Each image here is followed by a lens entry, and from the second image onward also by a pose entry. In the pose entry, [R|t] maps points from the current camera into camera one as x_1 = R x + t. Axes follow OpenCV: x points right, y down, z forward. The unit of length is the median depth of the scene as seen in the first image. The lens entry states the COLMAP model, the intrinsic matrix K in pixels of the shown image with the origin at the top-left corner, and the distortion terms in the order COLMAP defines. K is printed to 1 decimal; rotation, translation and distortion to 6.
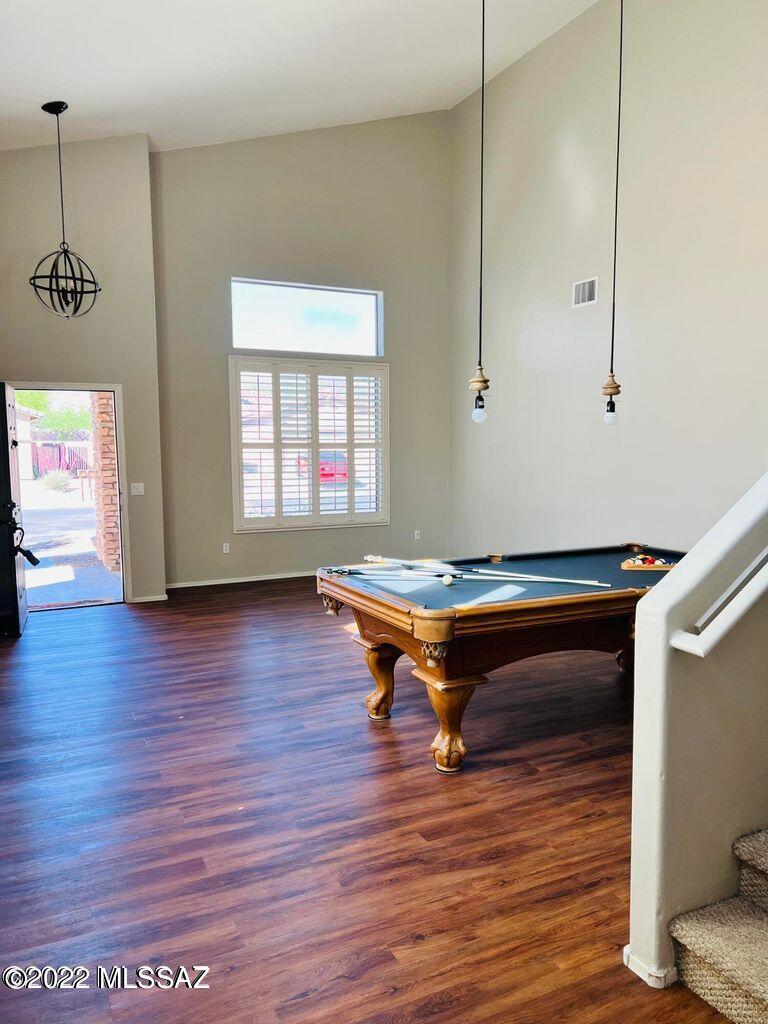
lens RADIAL K [[763.9, 0, 391.0], [0, 763.9, 523.2], [0, 0, 1]] dist [0.098314, -0.143793]
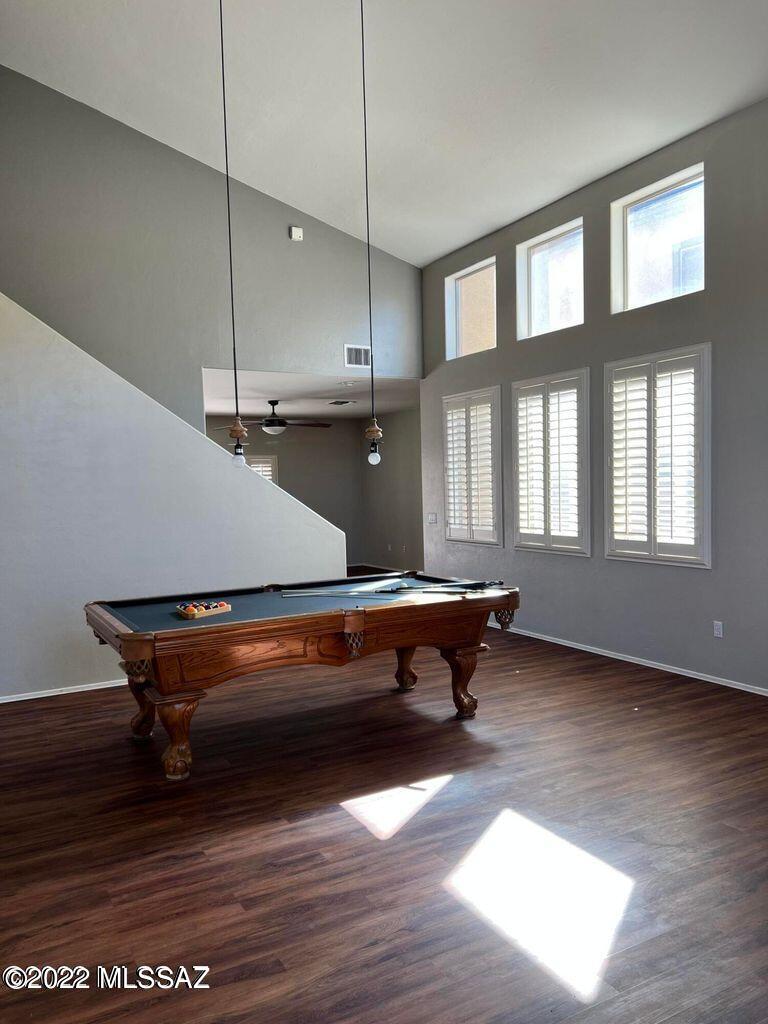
lens RADIAL K [[767.6, 0, 388.1], [0, 767.6, 512.0], [0, 0, 1]] dist [0.047742, -0.052053]
pose [[-0.998294, 0.036294, -0.045730, 0.189143], [0.029547, 0.989651, 0.140419, -0.282195], [0.050353, 0.138828, -0.989036, 2.758616]]
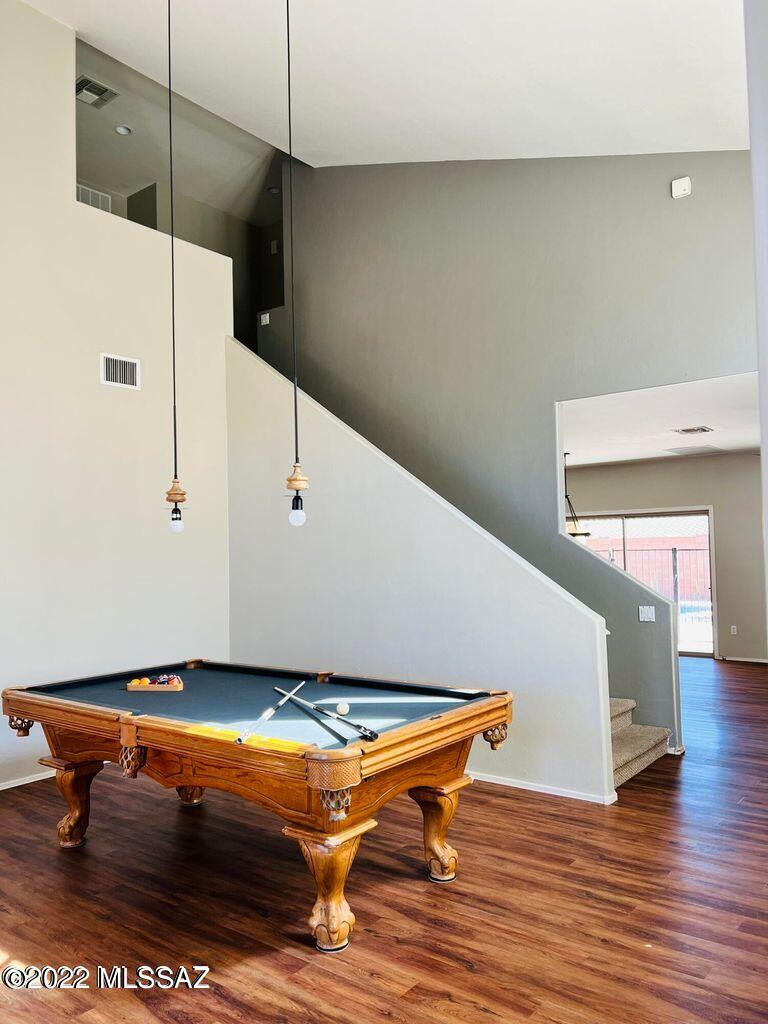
lens RADIAL K [[767.6, 0, 388.1], [0, 767.6, 512.0], [0, 0, 1]] dist [0.047742, -0.052053]
pose [[-0.432029, 0.066837, 0.899379, -0.900322], [0.116027, 0.993082, -0.018066, -0.147567], [-0.894365, 0.096547, -0.436795, 1.606443]]
